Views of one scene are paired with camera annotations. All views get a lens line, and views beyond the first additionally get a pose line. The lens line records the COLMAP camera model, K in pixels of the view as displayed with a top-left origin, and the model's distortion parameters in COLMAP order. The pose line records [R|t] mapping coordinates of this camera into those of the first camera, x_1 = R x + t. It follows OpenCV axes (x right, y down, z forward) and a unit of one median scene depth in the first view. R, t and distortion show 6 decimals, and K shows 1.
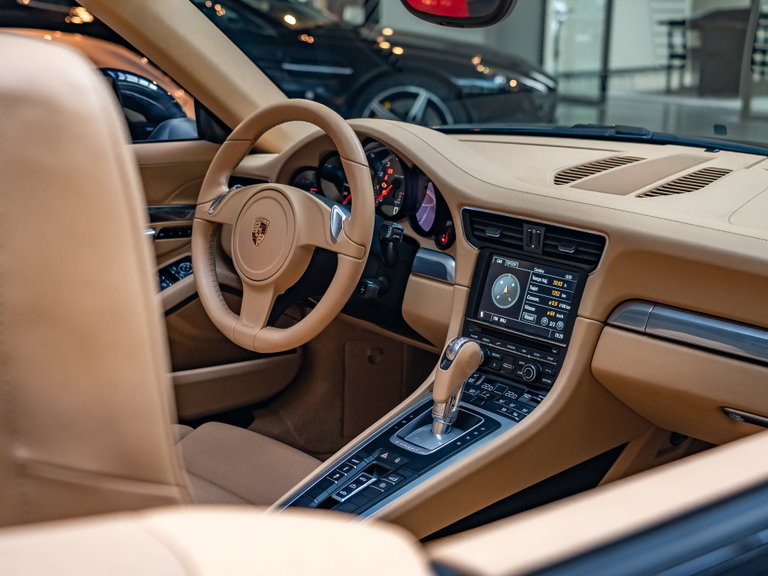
lens RADIAL K [[1213.8, 0, 384.8], [0, 1213.8, 290.6], [0, 0, 1]] dist [0.125929, 0.000000]
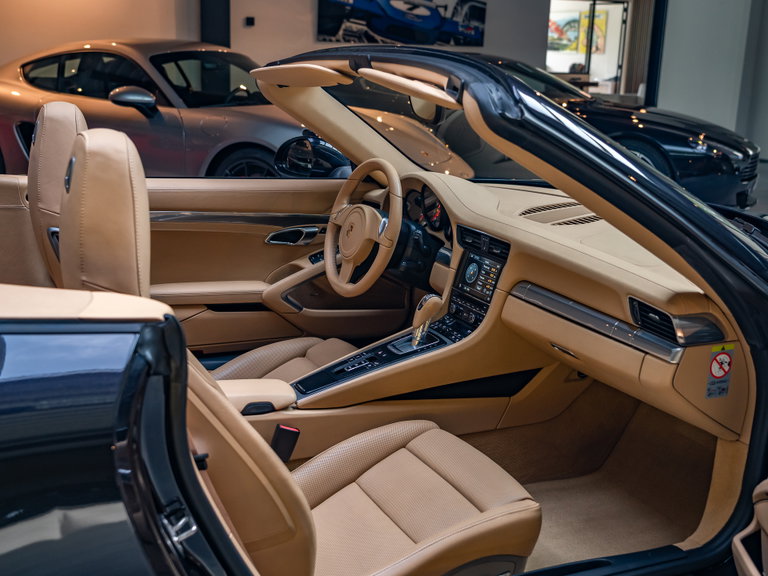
lens RADIAL K [[956.9, 0, 381.5], [0, 956.9, 294.8], [0, 0, 1]] dist [0.088168, 0.000000]
pose [[0.947668, 0.089961, -0.306321, 0.409441], [-0.091759, 0.995744, 0.008560, 0.032507], [0.305788, 0.019996, 0.951890, -0.362727]]
